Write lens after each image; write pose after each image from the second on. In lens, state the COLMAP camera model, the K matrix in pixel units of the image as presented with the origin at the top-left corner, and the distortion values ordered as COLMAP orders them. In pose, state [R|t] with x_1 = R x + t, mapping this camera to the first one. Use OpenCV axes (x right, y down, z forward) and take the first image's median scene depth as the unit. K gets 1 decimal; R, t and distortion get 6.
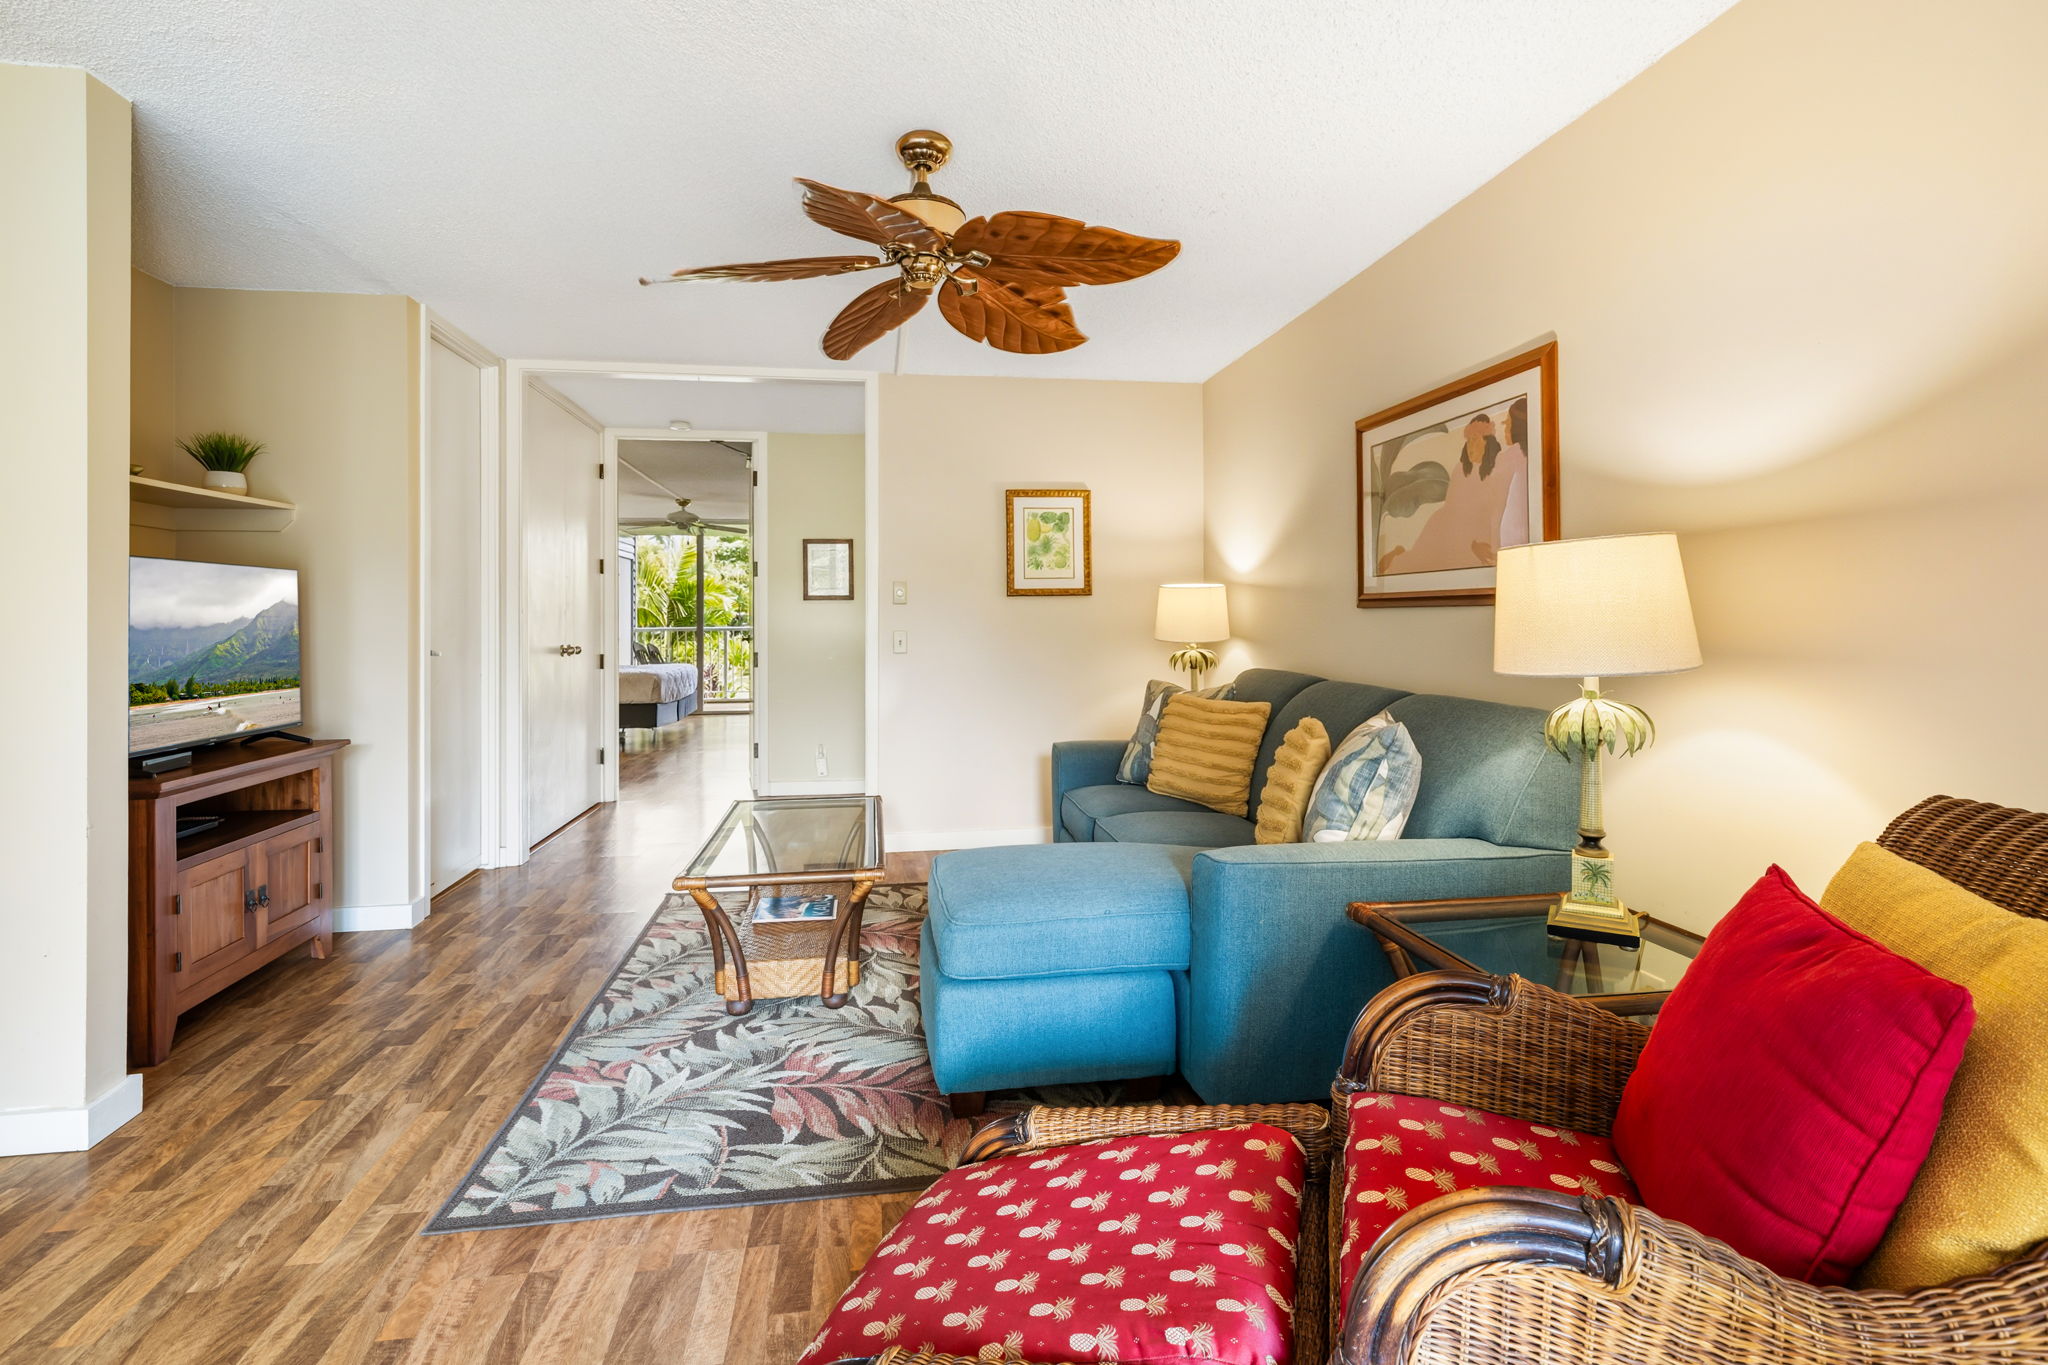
lens RADIAL K [[1012.5, 0, 1023.8], [0, 1012.5, 609.8], [0, 0, 1]] dist [-0.006654, -0.000719]
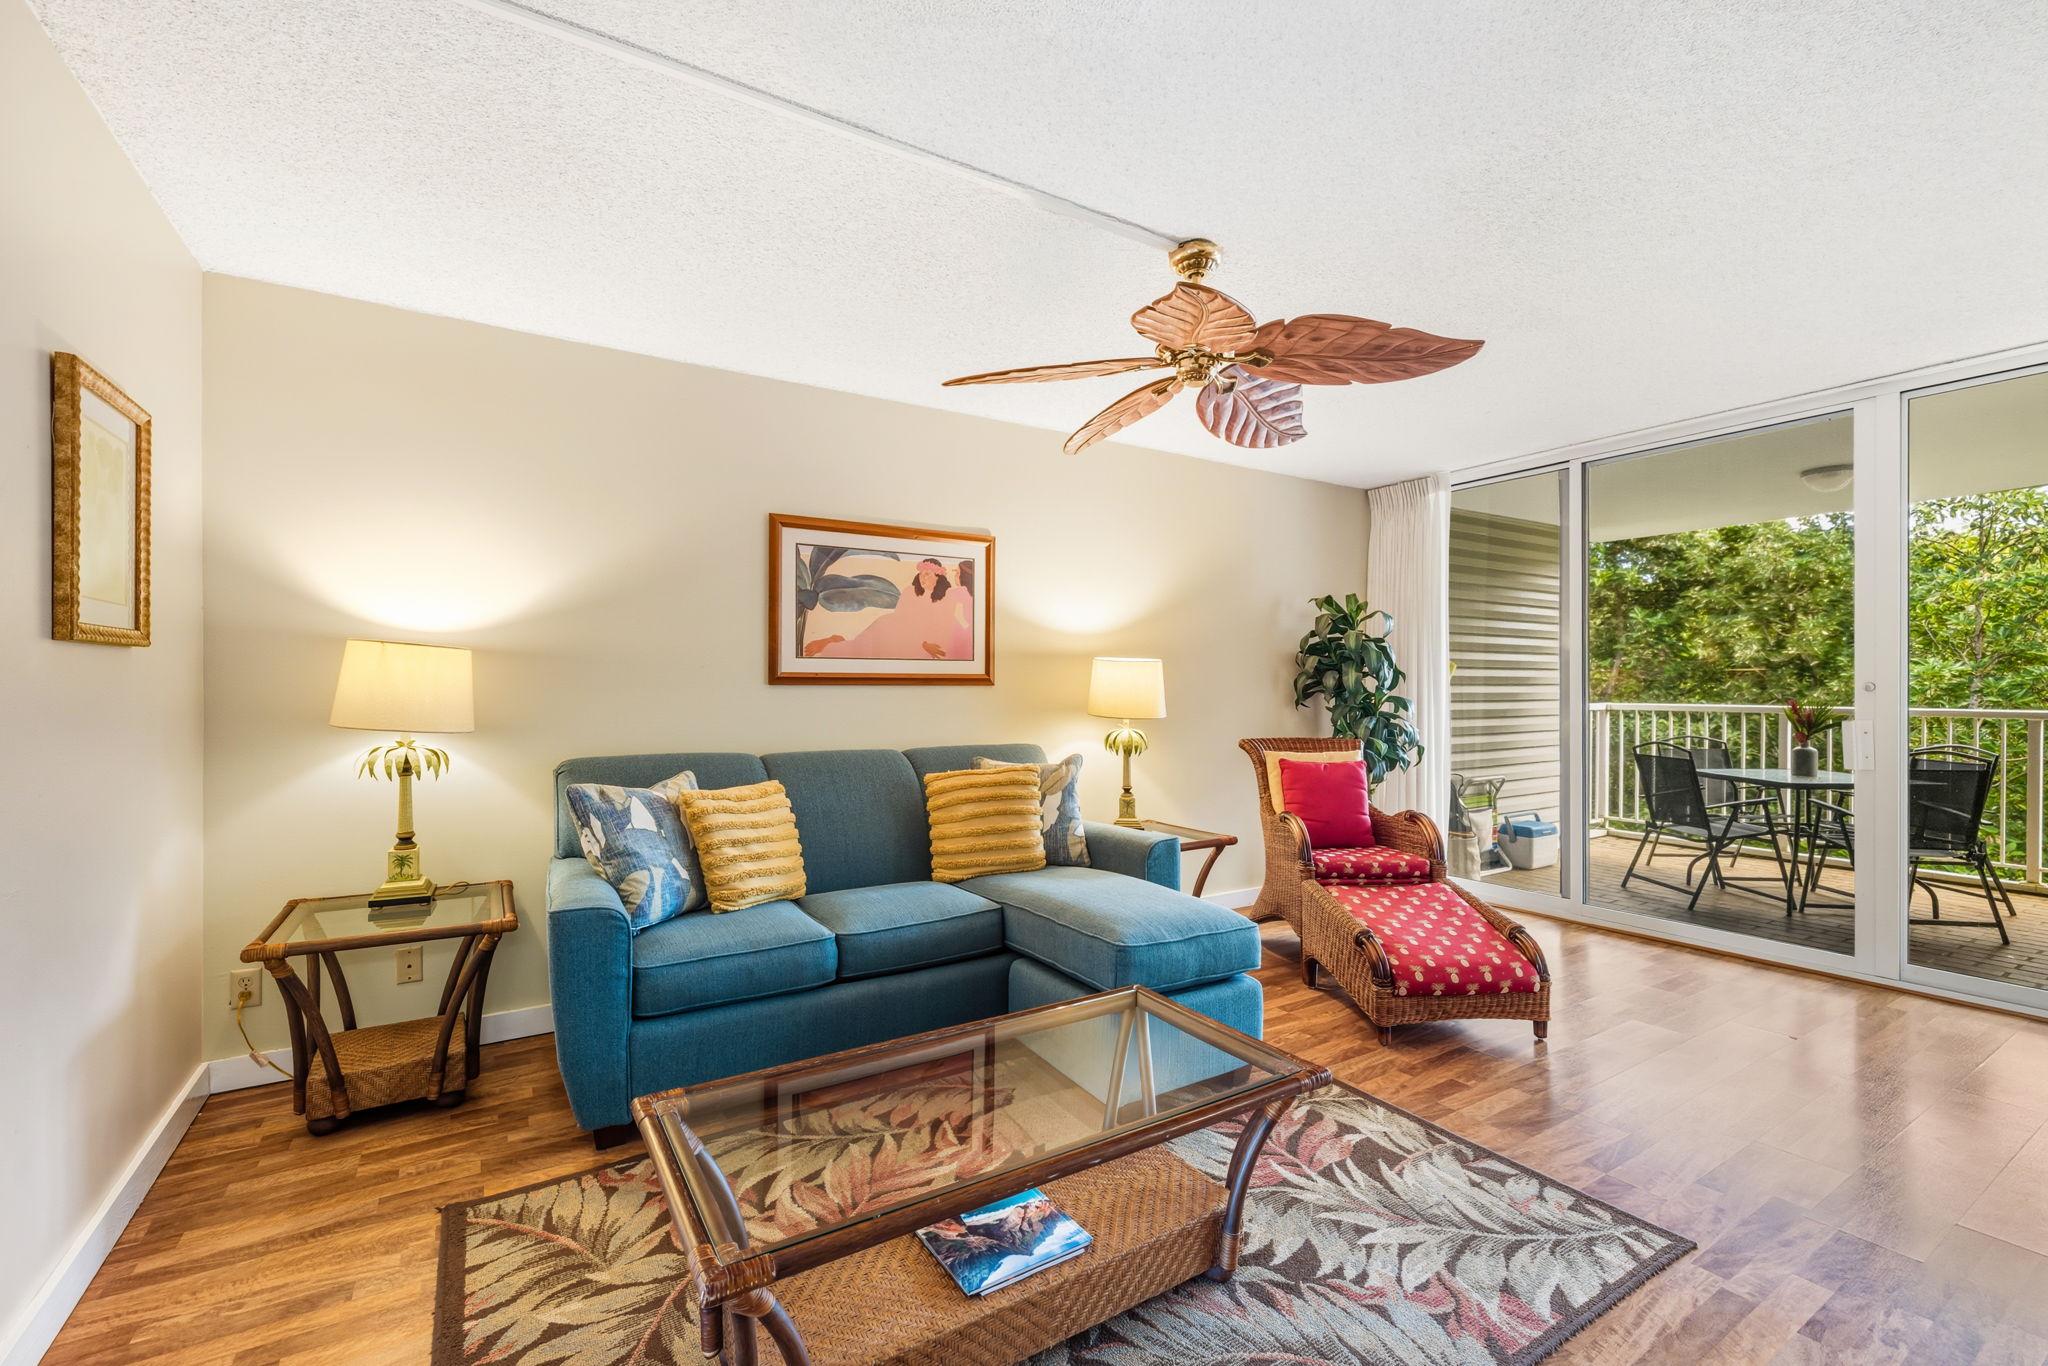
lens RADIAL K [[867.9, 0, 1020.2], [0, 867.9, 682.2], [0, 0, 1]] dist [0.003319, 0.000526]
pose [[-0.405623, -0.002228, 0.914038, -0.956130], [-0.006496, 0.999979, -0.000446, -0.009513], [-0.914017, -0.006119, -0.405629, 1.694662]]
